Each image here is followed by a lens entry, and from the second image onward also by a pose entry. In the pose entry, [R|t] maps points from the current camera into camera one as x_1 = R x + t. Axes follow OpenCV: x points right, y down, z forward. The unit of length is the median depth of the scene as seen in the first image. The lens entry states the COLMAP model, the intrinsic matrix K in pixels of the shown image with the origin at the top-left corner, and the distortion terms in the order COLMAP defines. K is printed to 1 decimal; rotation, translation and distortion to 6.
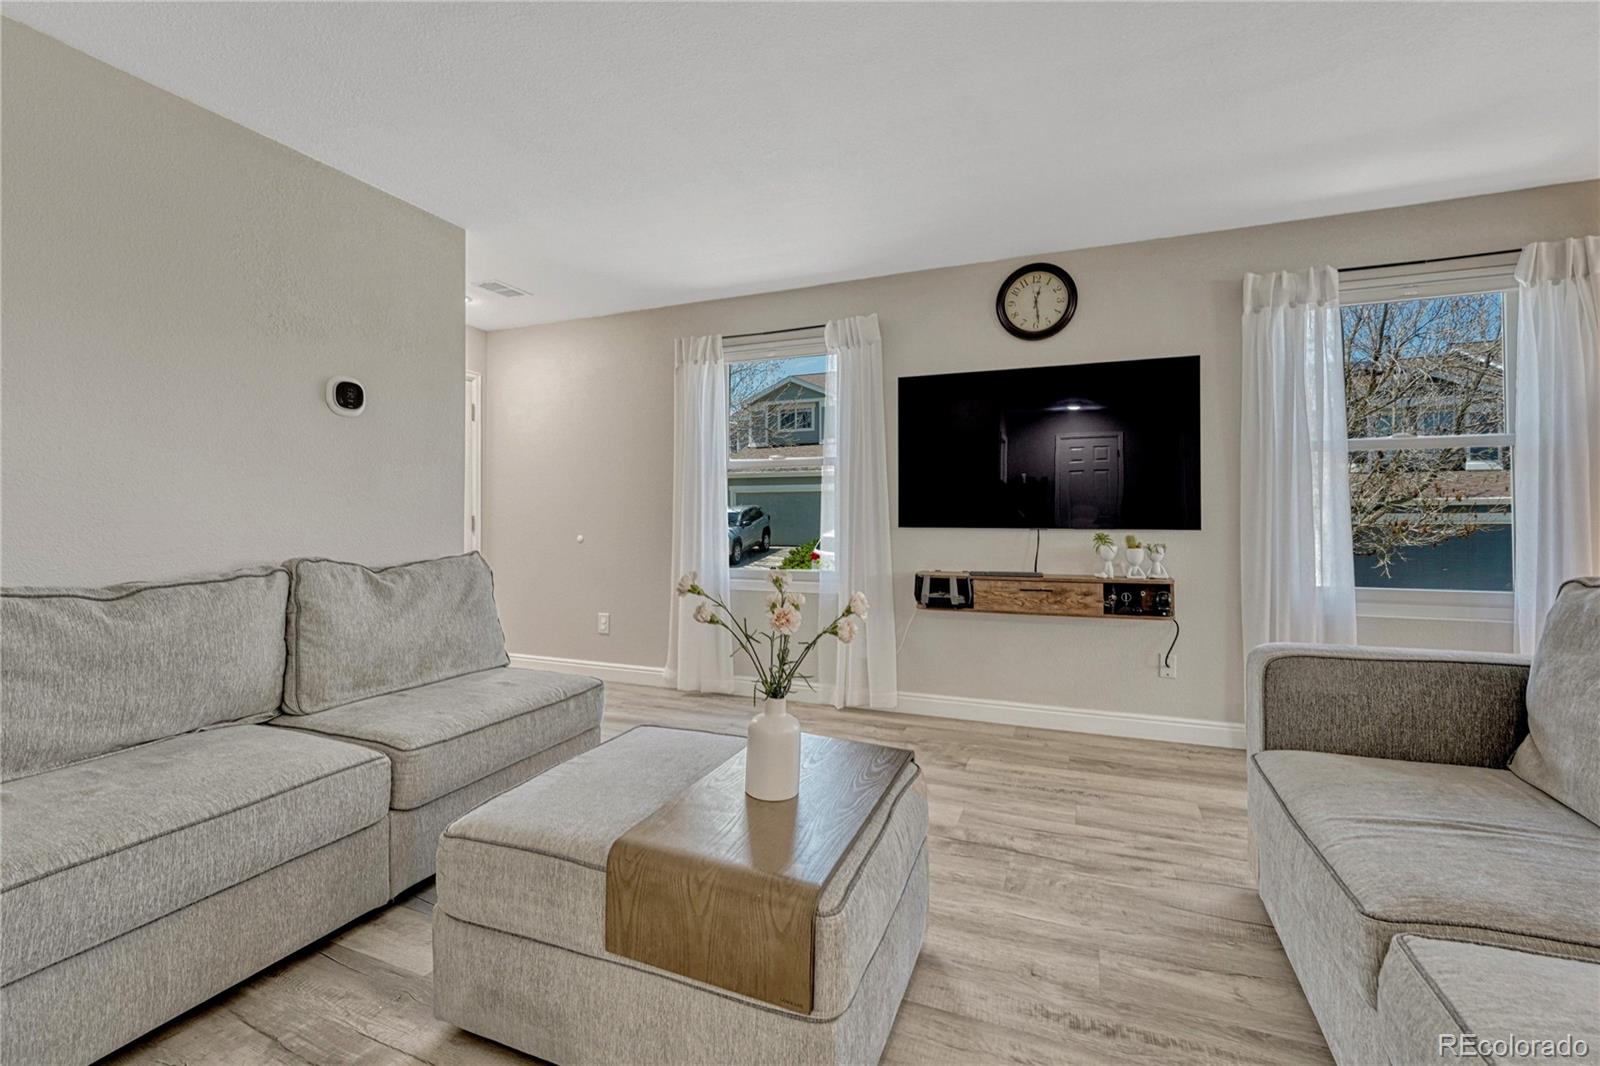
lens RADIAL K [[674.9, 0, 790.5], [0, 674.9, 522.9], [0, 0, 1]] dist [-0.013552, 0.001923]
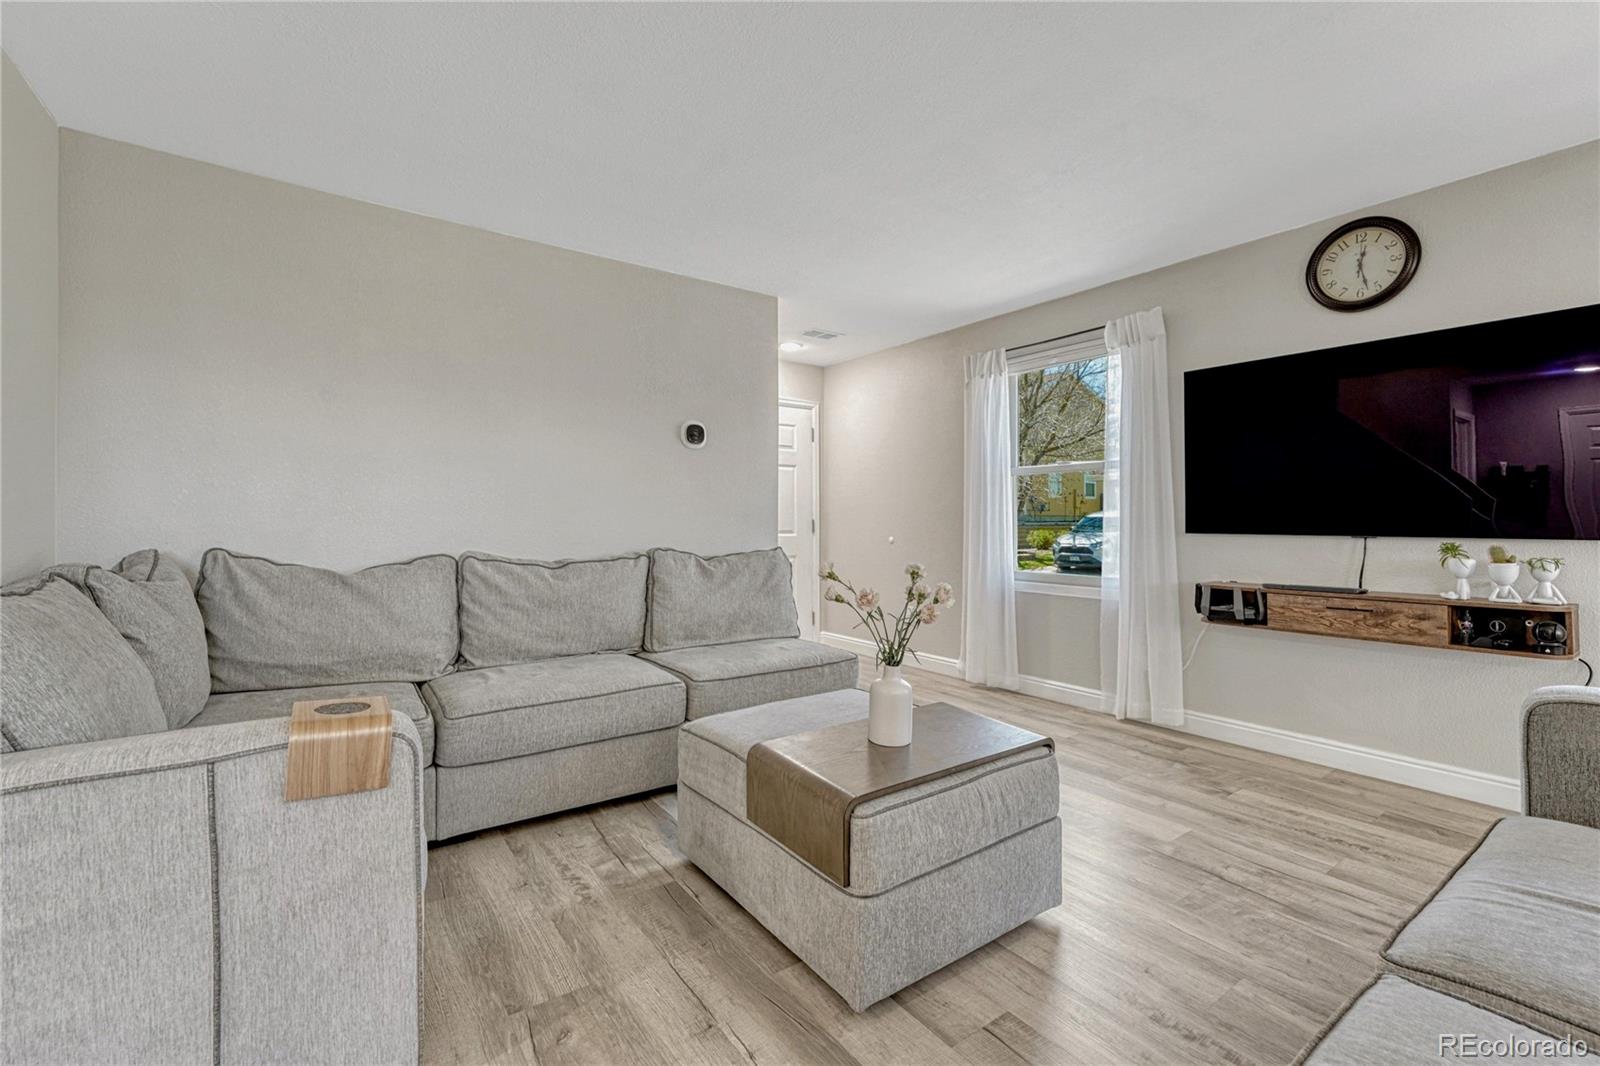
lens RADIAL K [[674.9, 0, 810.1], [0, 674.9, 527.5], [0, 0, 1]] dist [-0.013552, 0.001923]
pose [[0.854344, 0.008141, -0.519644, 0.275824], [-0.007424, 0.999966, 0.003461, 0.000093], [0.519655, 0.000901, 0.854376, -0.082595]]
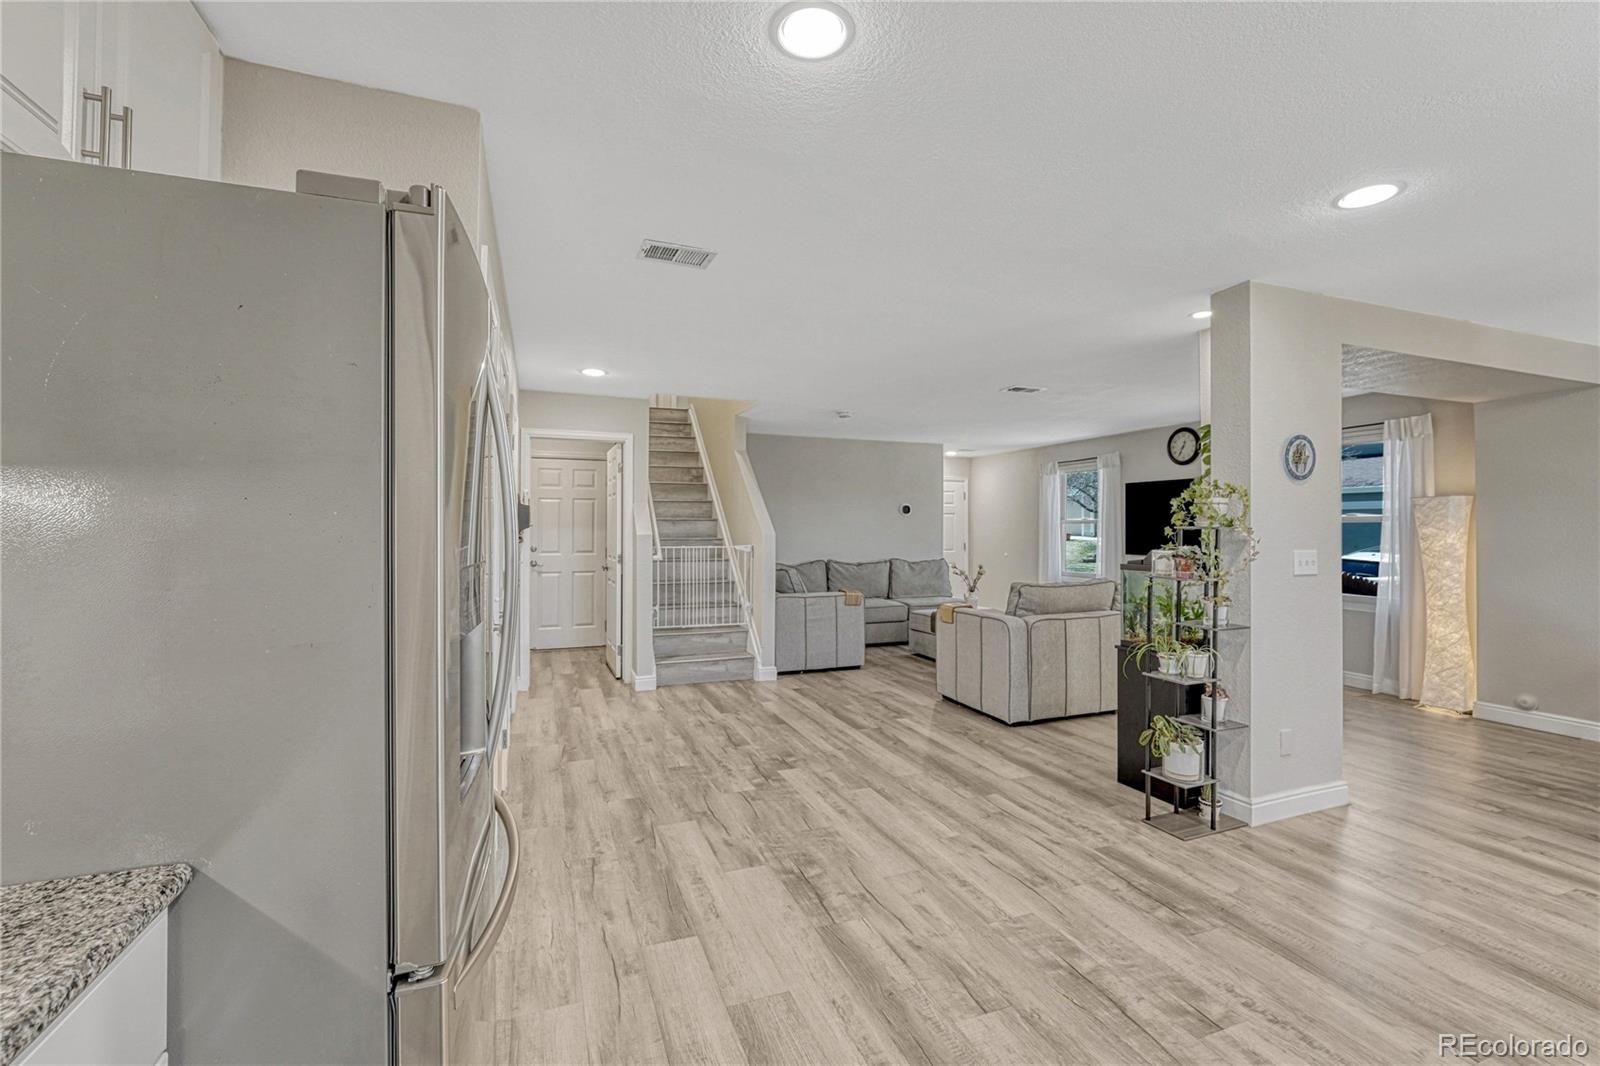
lens RADIAL K [[674.9, 0, 792.9], [0, 674.9, 529.9], [0, 0, 1]] dist [-0.013552, 0.001923]
pose [[0.676426, 0.003523, -0.736503, 1.367732], [-0.007735, 0.999967, -0.002321, -0.075969], [0.736470, 0.007267, 0.676431, -1.609017]]
